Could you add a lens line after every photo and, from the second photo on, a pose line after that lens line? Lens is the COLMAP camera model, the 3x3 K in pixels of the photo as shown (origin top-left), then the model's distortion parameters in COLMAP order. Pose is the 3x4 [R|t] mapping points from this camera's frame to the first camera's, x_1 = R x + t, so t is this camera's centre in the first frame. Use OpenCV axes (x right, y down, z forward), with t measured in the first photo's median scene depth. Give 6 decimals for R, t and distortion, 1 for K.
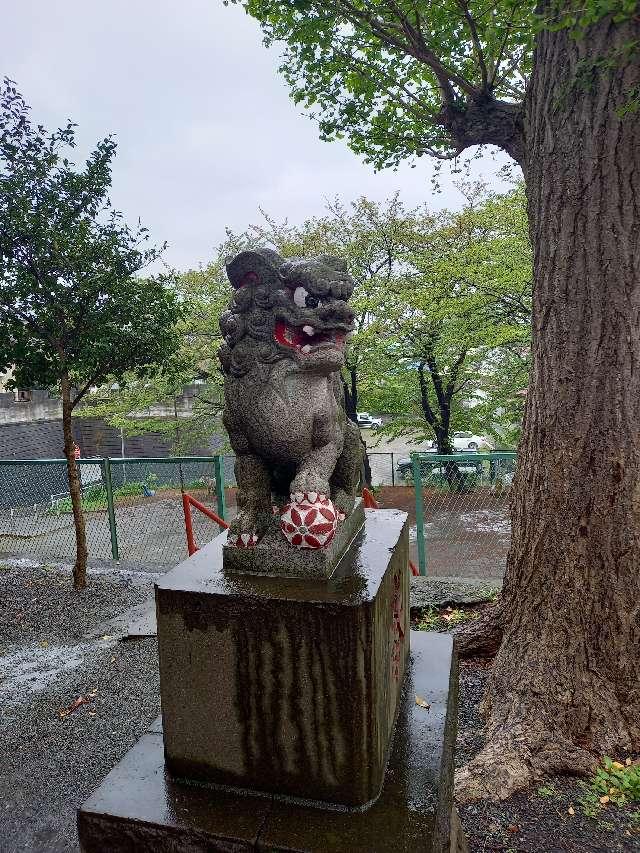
lens RADIAL K [[637.2, 0, 319.7], [0, 637.2, 429.2], [0, 0, 1]] dist [0.021209, -0.022973]
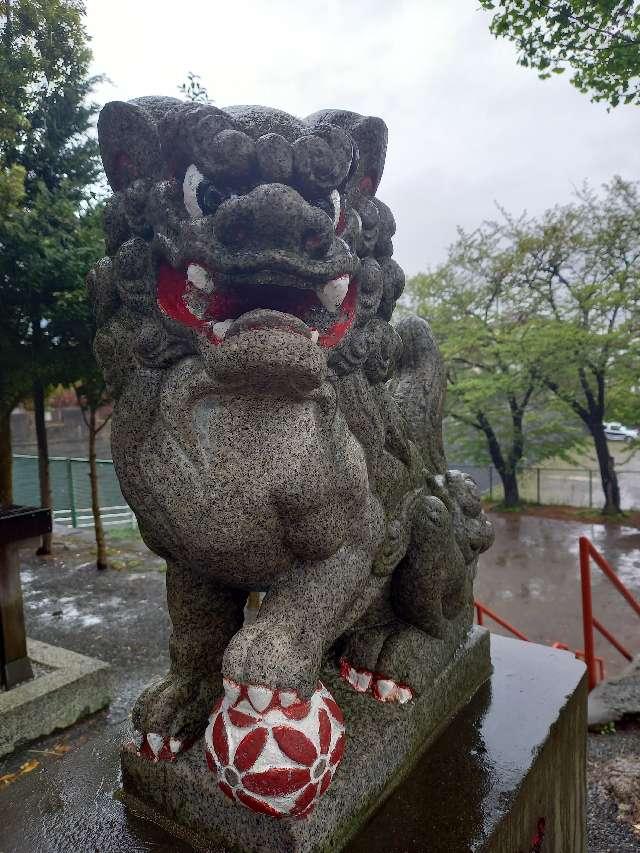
lens RADIAL K [[637.2, 0, 319.1], [0, 637.2, 422.5], [0, 0, 1]] dist [0.021209, -0.022973]
pose [[0.932000, 0.023004, -0.361728, 0.062337], [-0.029631, 0.999479, -0.012784, -0.023706], [0.361246, 0.022633, 0.932196, 0.235767]]
